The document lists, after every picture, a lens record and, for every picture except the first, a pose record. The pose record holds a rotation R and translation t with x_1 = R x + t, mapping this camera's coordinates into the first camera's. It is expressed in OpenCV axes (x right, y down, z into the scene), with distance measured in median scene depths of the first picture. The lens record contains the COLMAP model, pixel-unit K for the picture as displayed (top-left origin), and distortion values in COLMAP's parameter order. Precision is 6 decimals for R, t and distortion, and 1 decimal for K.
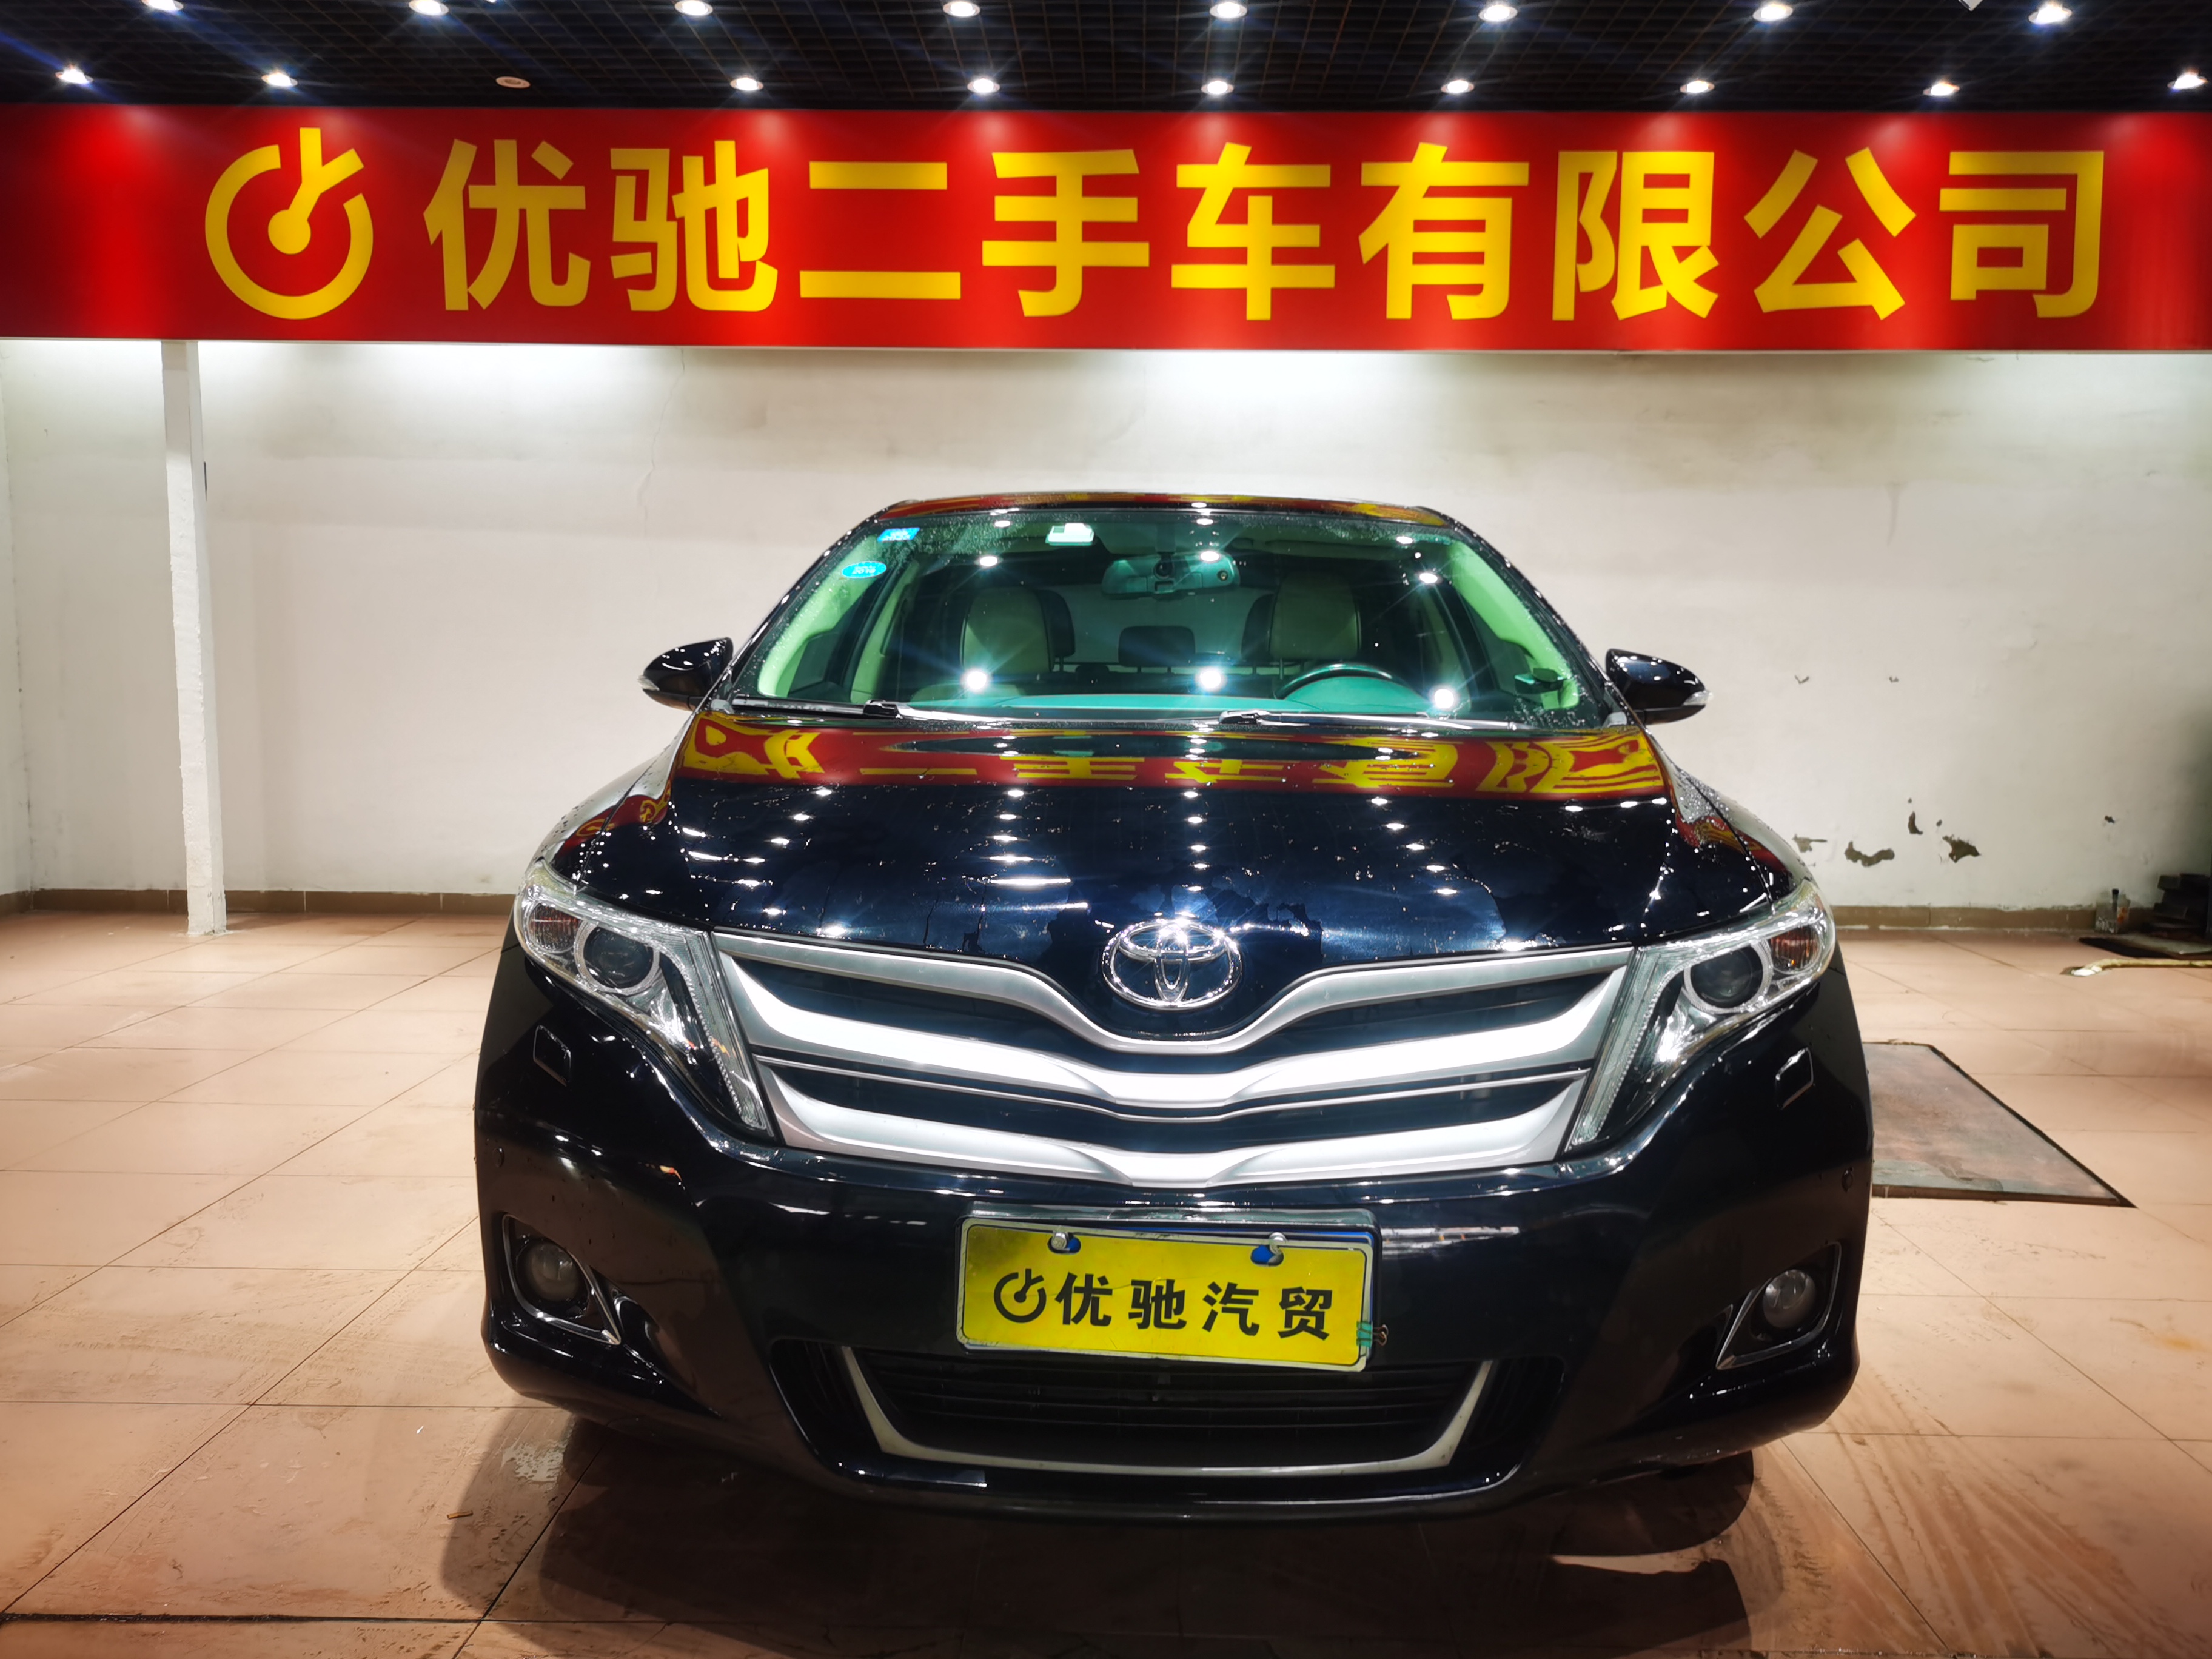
lens RADIAL K [[1735.1, 0, 1118.8], [0, 1735.1, 823.9], [0, 0, 1]] dist [0.058879, -0.060012]
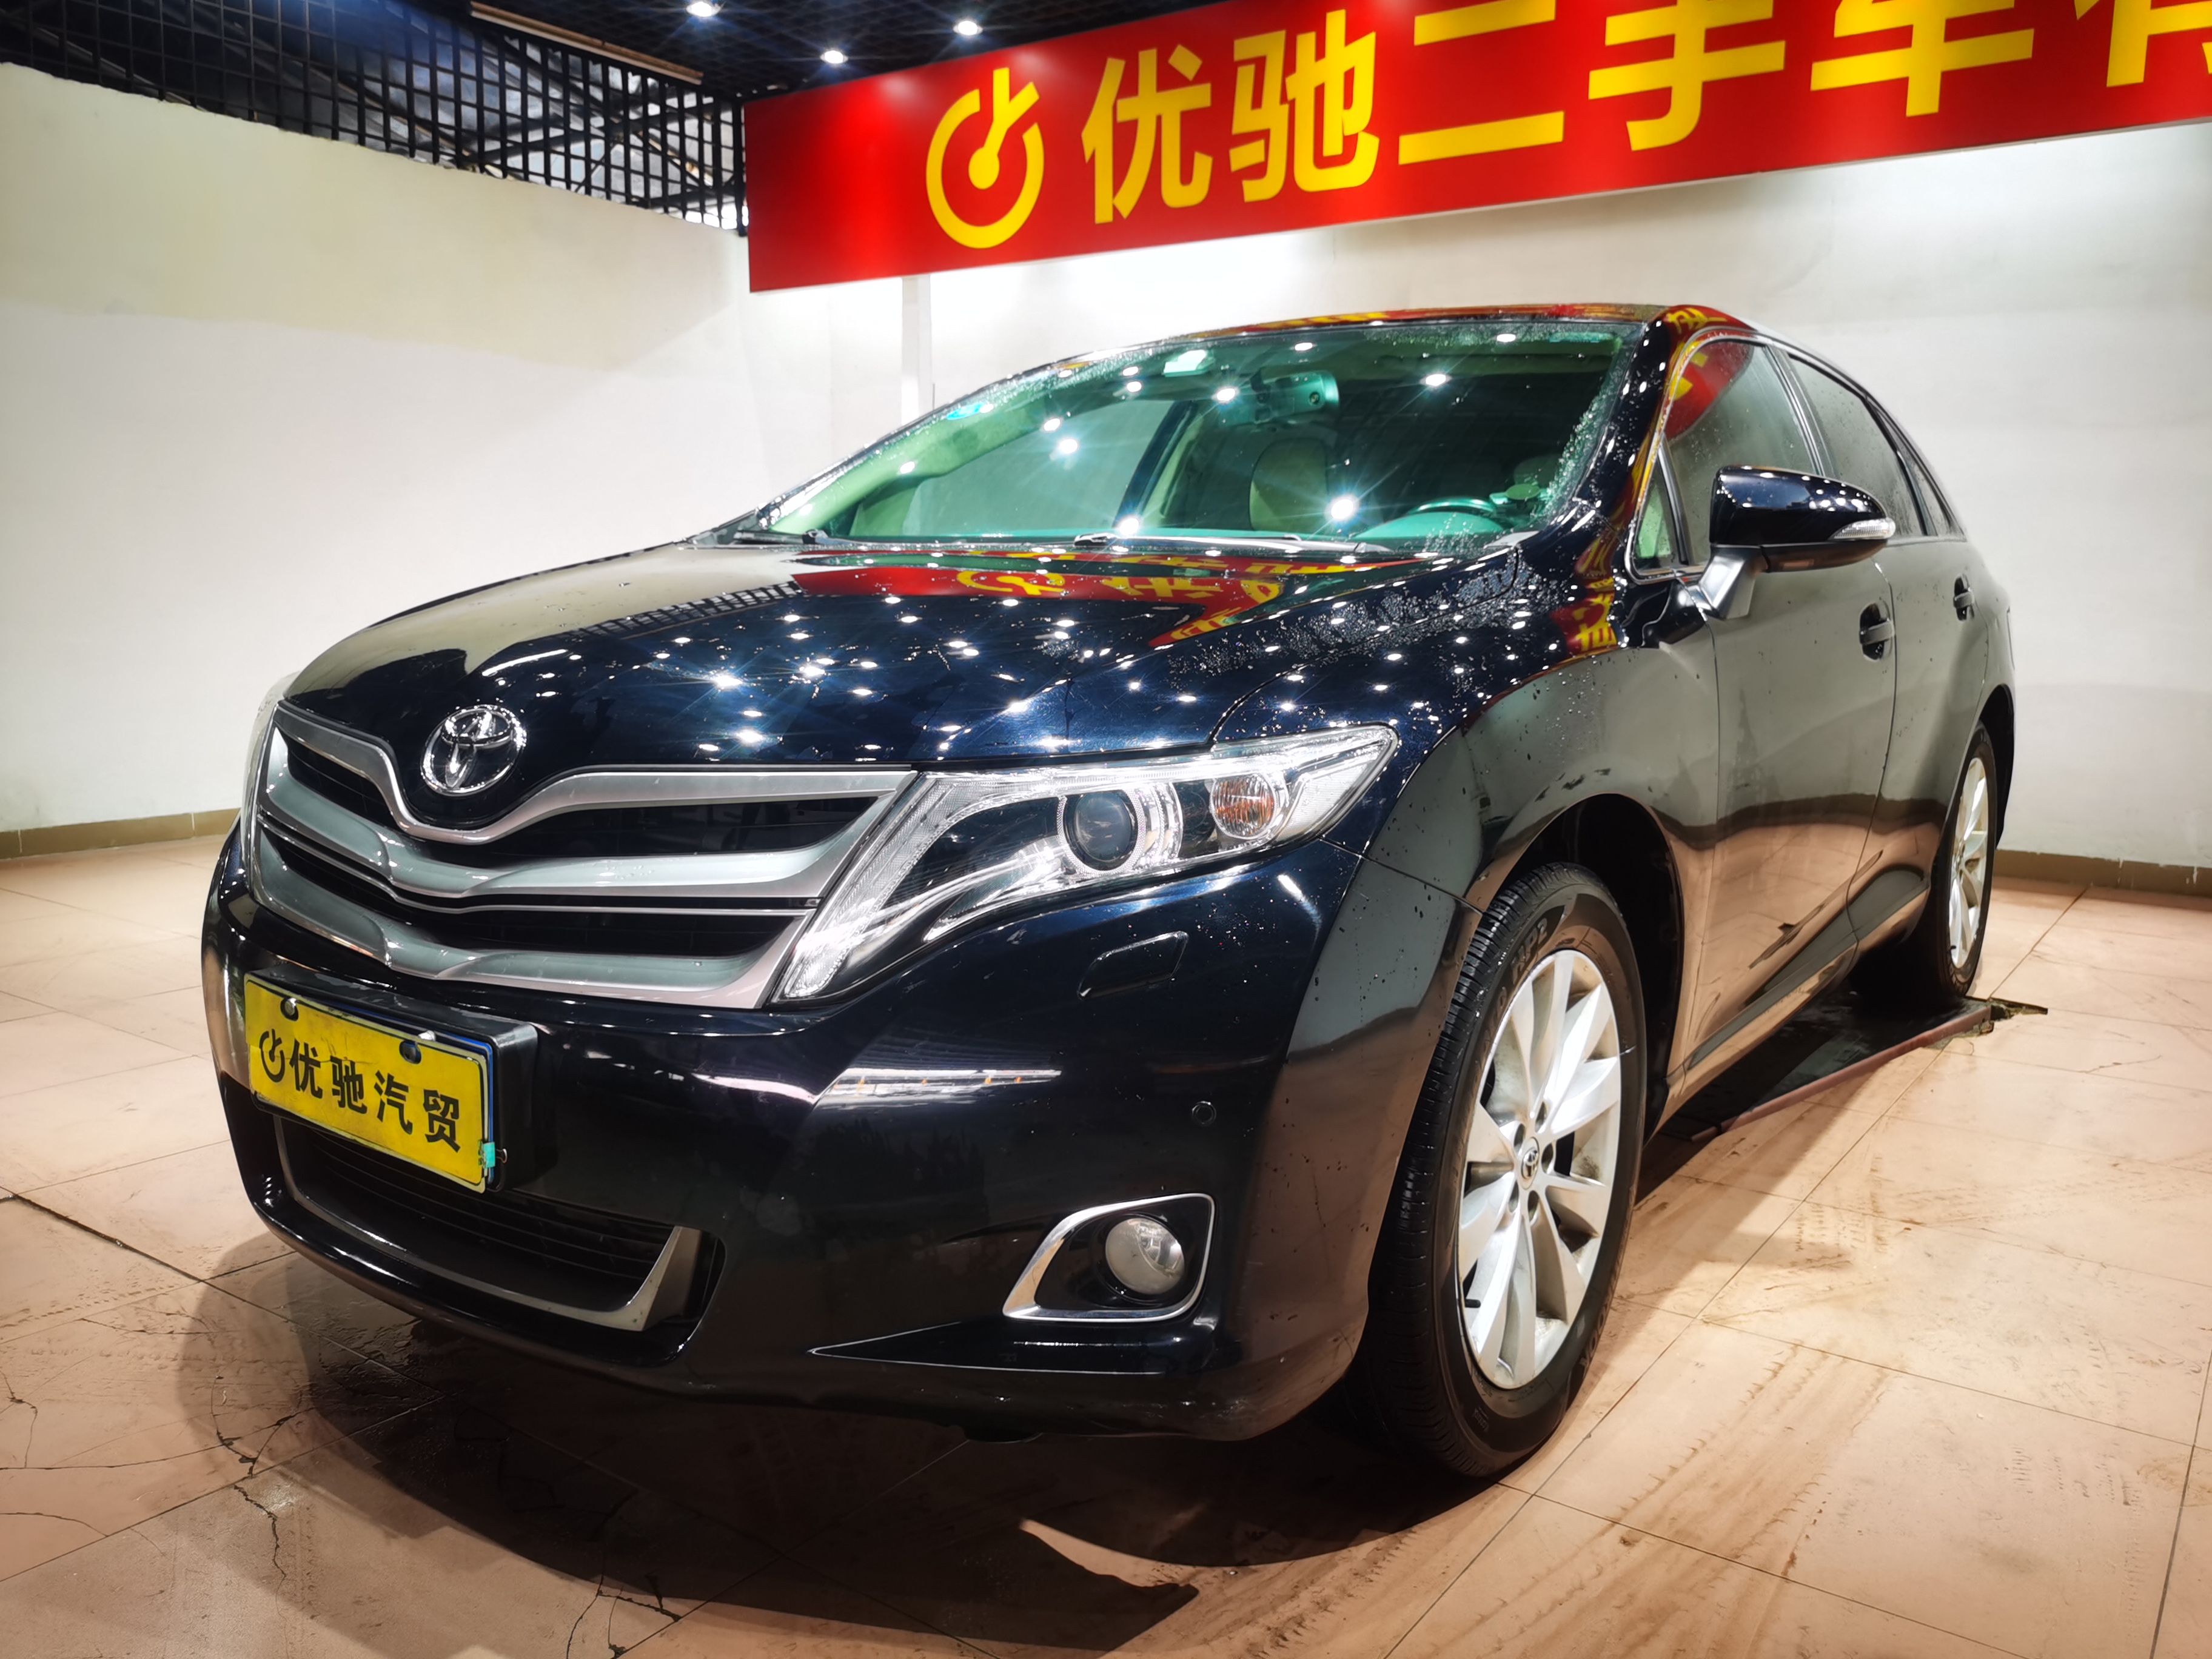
lens RADIAL K [[1735.1, 0, 1118.8], [0, 1735.1, 823.9], [0, 0, 1]] dist [0.058879, -0.060012]
pose [[0.824291, 0.080816, -0.560369, 0.258599], [-0.060411, 0.996664, 0.054875, 0.014078], [0.562935, -0.011381, 0.826423, 0.122038]]
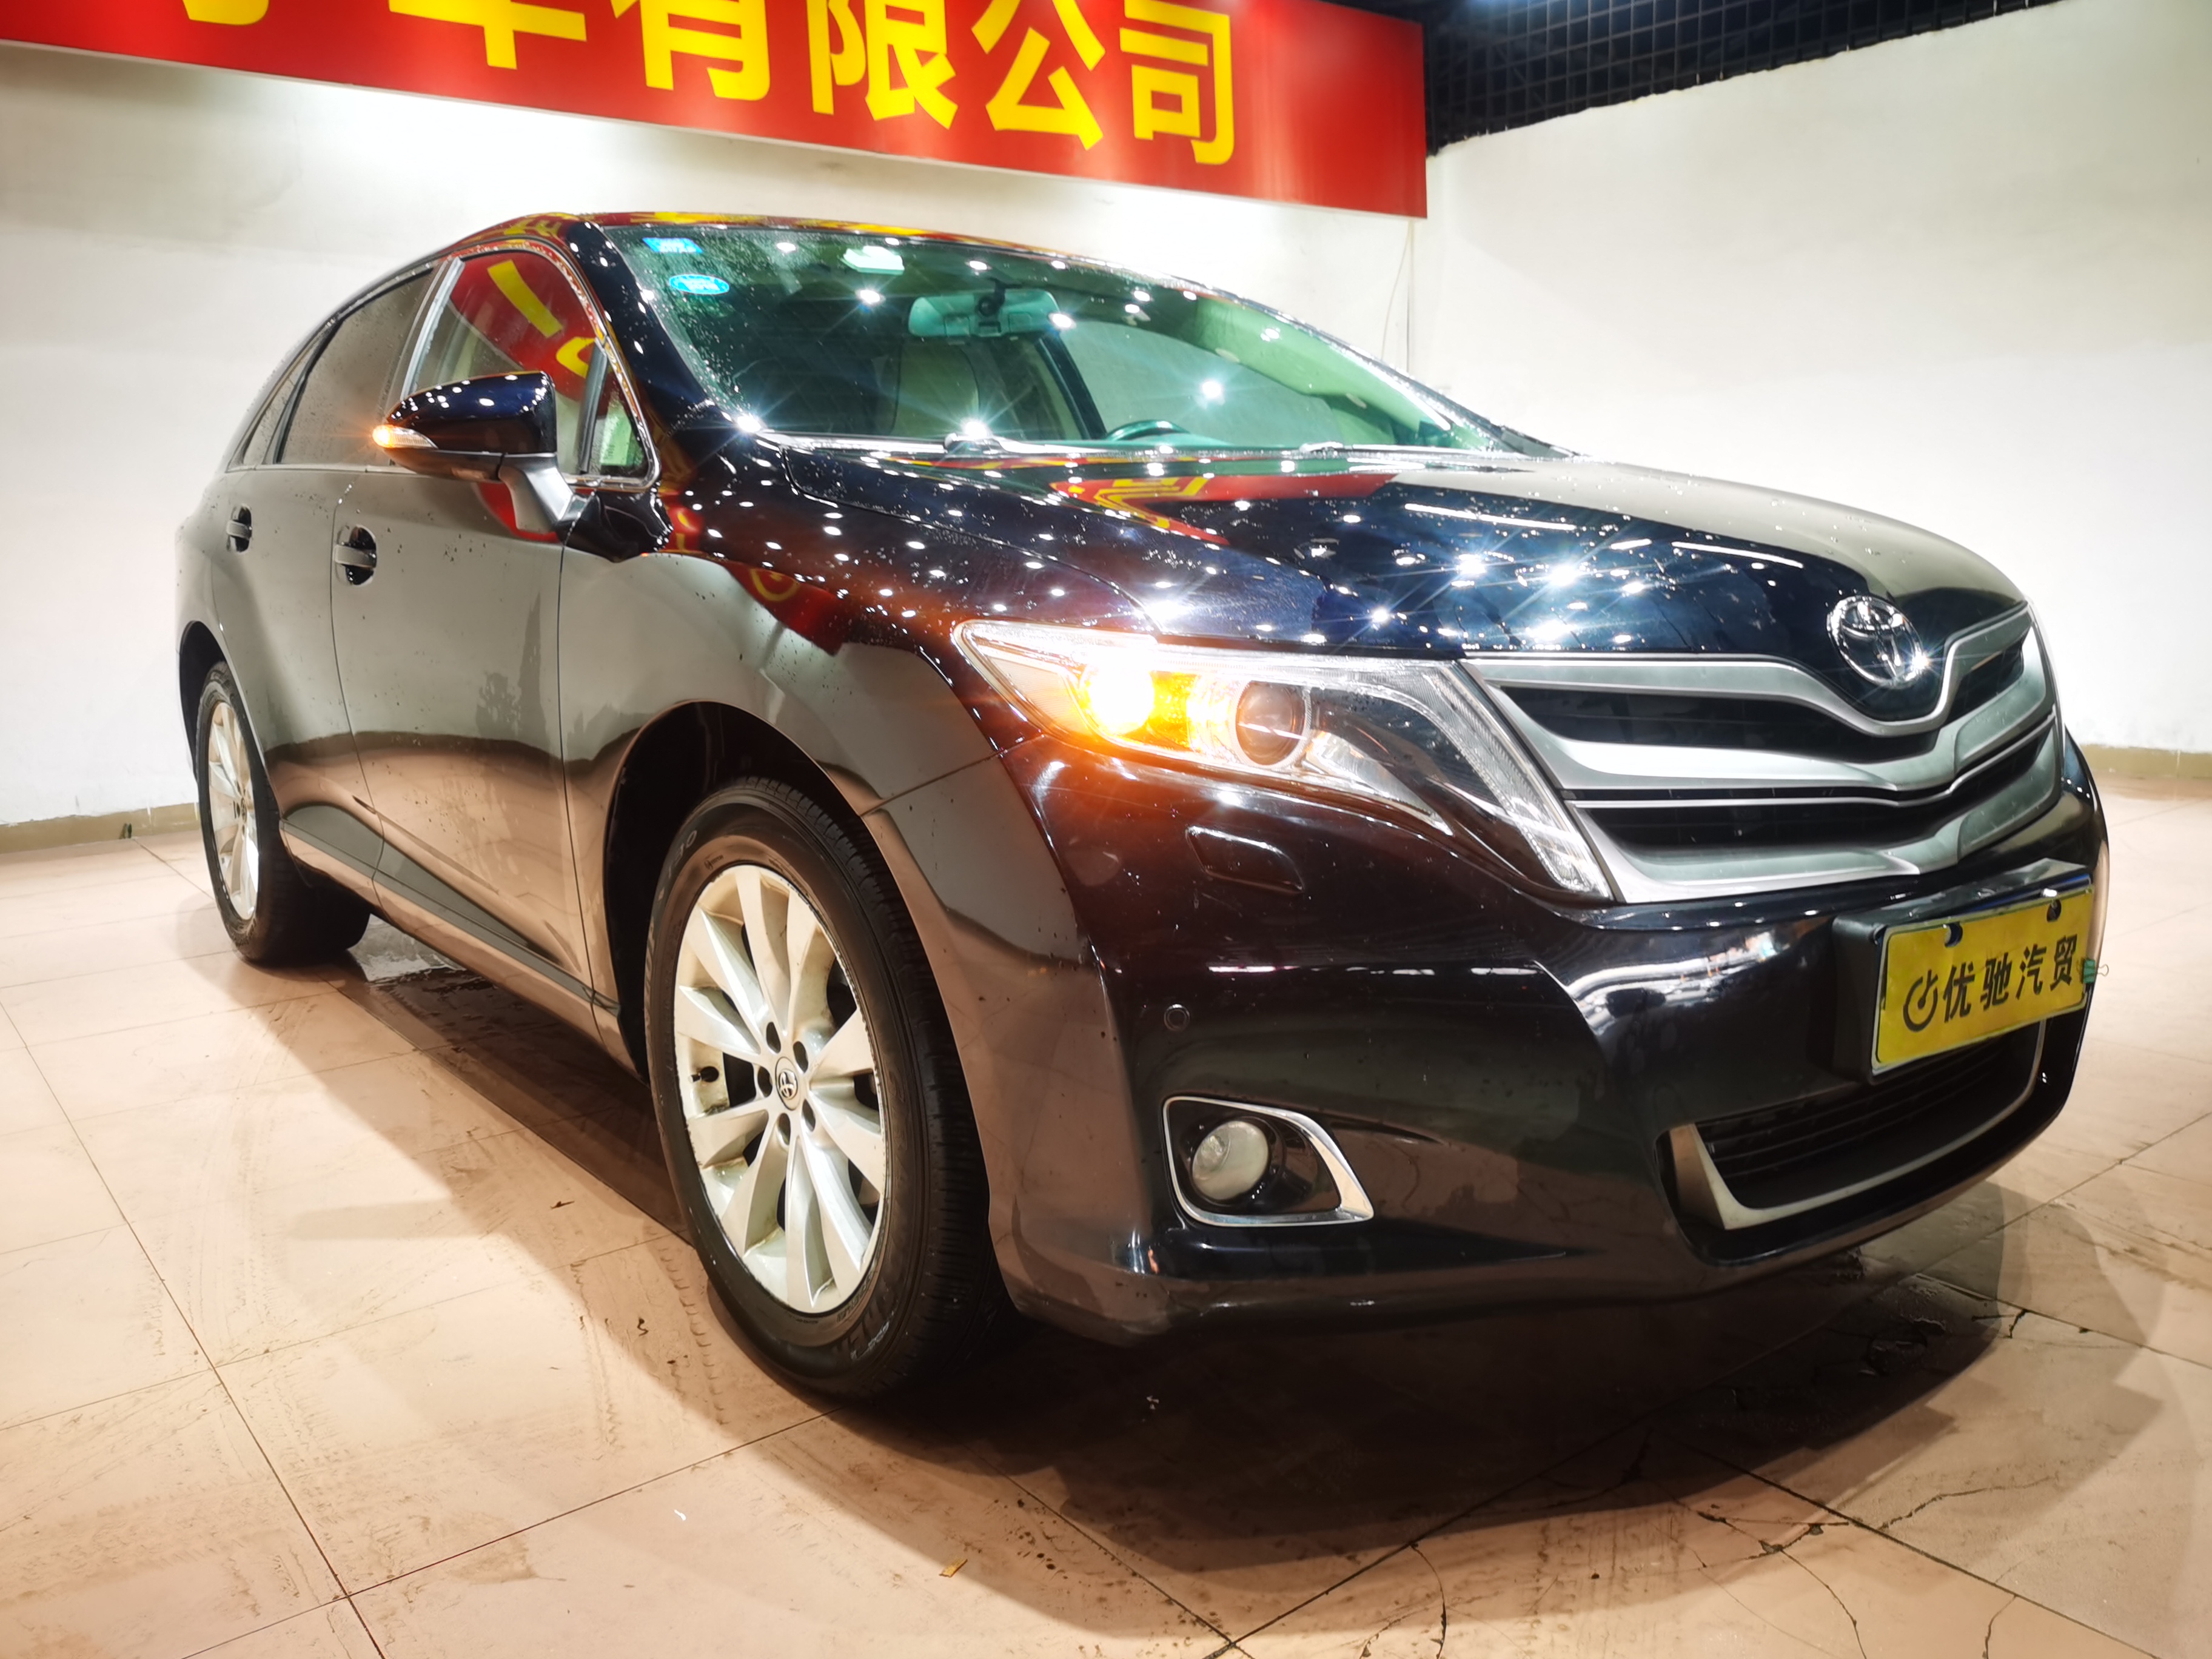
lens RADIAL K [[1716.8, 0, 1106.0], [0, 1716.8, 829.5], [0, 0, 1]] dist [0.061417, -0.050473]
pose [[0.776509, -0.140297, 0.614289, -0.262875], [0.095369, 0.989834, 0.105513, 0.012921], [-0.622847, -0.023348, 0.781995, 0.157734]]
